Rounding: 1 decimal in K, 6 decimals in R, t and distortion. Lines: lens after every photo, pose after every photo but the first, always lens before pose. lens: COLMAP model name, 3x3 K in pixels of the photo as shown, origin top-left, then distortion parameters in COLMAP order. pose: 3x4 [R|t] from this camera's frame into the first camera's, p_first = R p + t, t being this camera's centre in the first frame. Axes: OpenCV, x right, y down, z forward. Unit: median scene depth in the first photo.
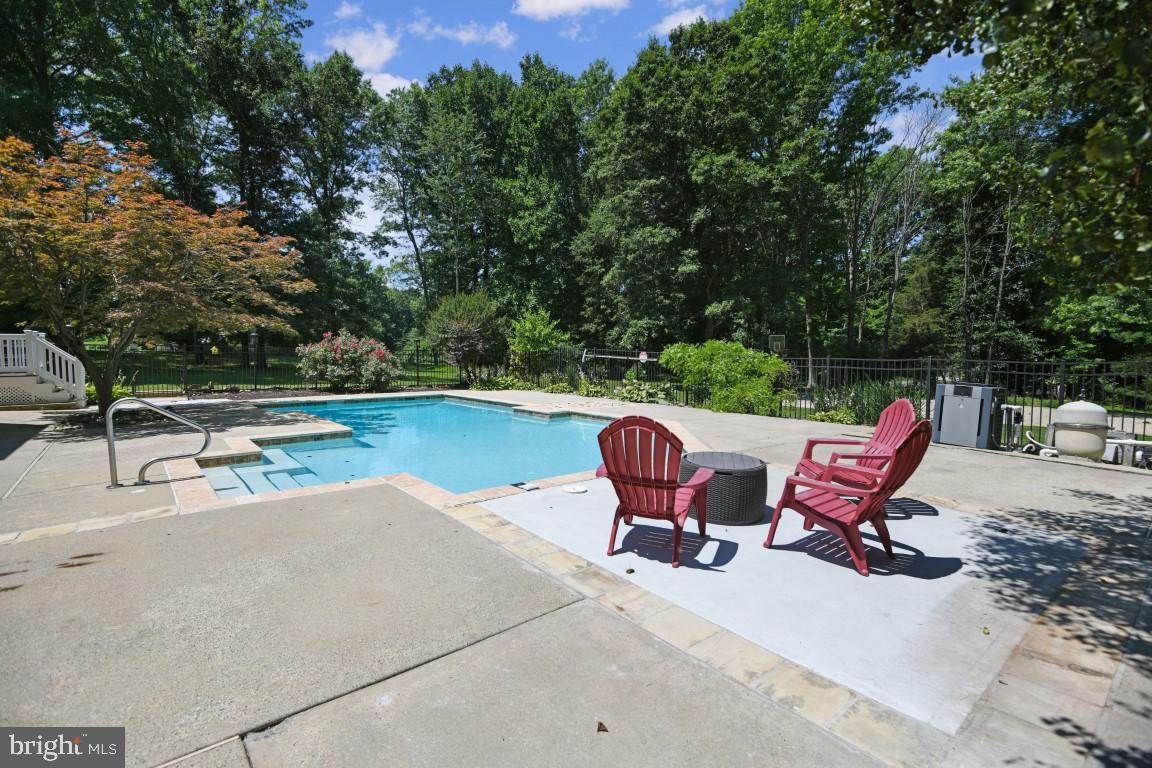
lens RADIAL K [[525.2, 0, 575.8], [0, 525.2, 383.4], [0, 0, 1]] dist [-0.018265, 0.000343]
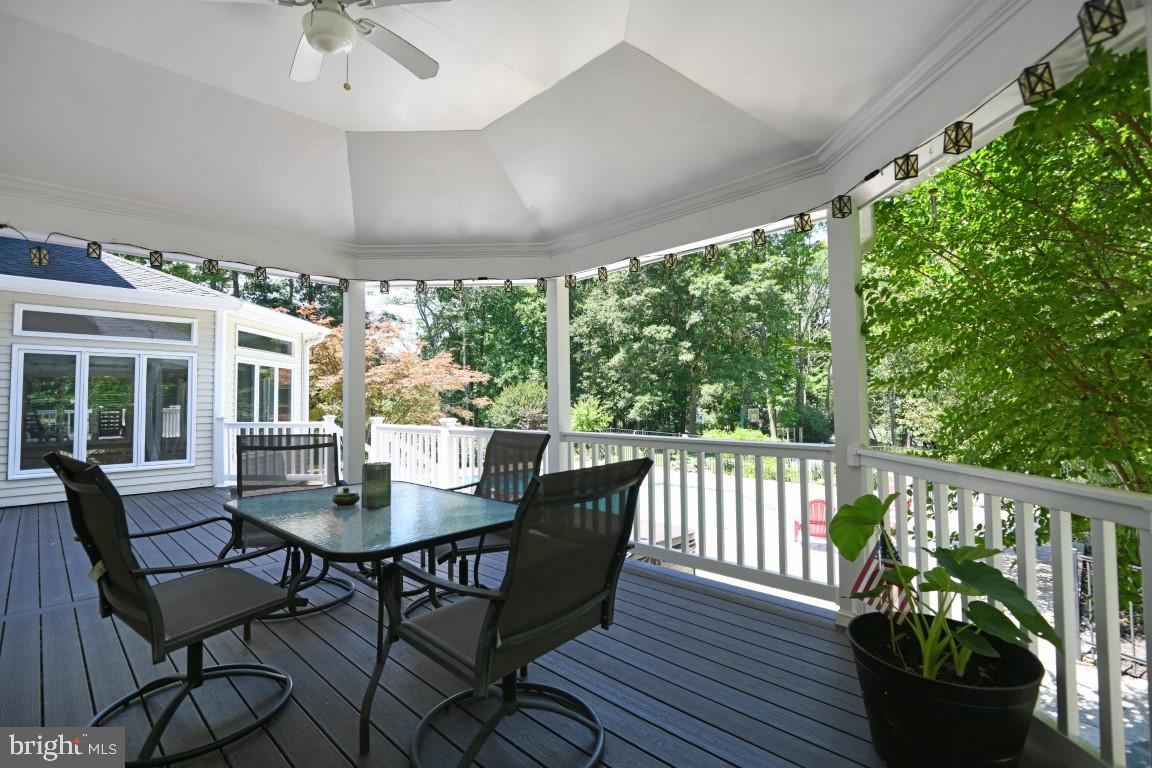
lens RADIAL K [[525.2, 0, 574.6], [0, 525.2, 382.4], [0, 0, 1]] dist [-0.018265, 0.000343]
pose [[0.993655, -0.007626, 0.112212, -0.195296], [0.018691, 0.995022, -0.097886, -0.040377], [-0.110907, 0.099362, 0.988851, -0.219998]]
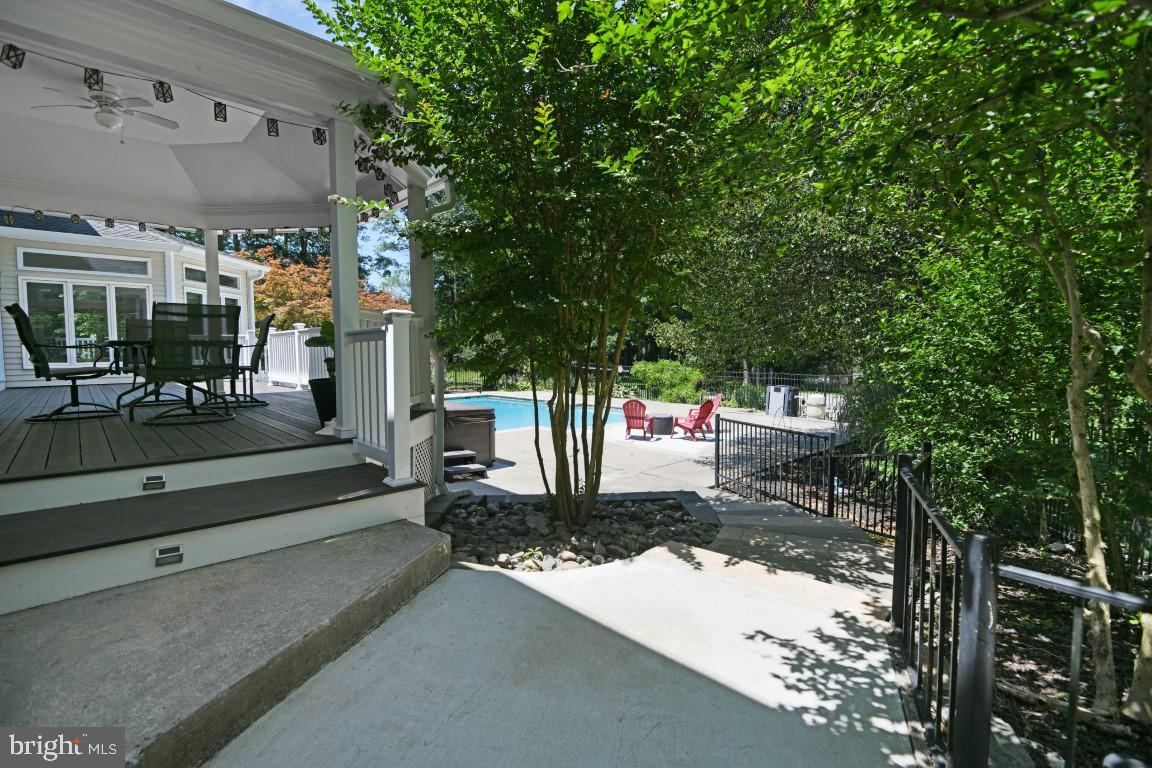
lens RADIAL K [[525.2, 0, 578.4], [0, 525.2, 385.3], [0, 0, 1]] dist [-0.018265, 0.000343]
pose [[0.997071, -0.011703, 0.075582, -0.069955], [0.011229, 0.999915, 0.006700, -0.008326], [-0.075654, -0.005832, 0.997117, -0.338306]]
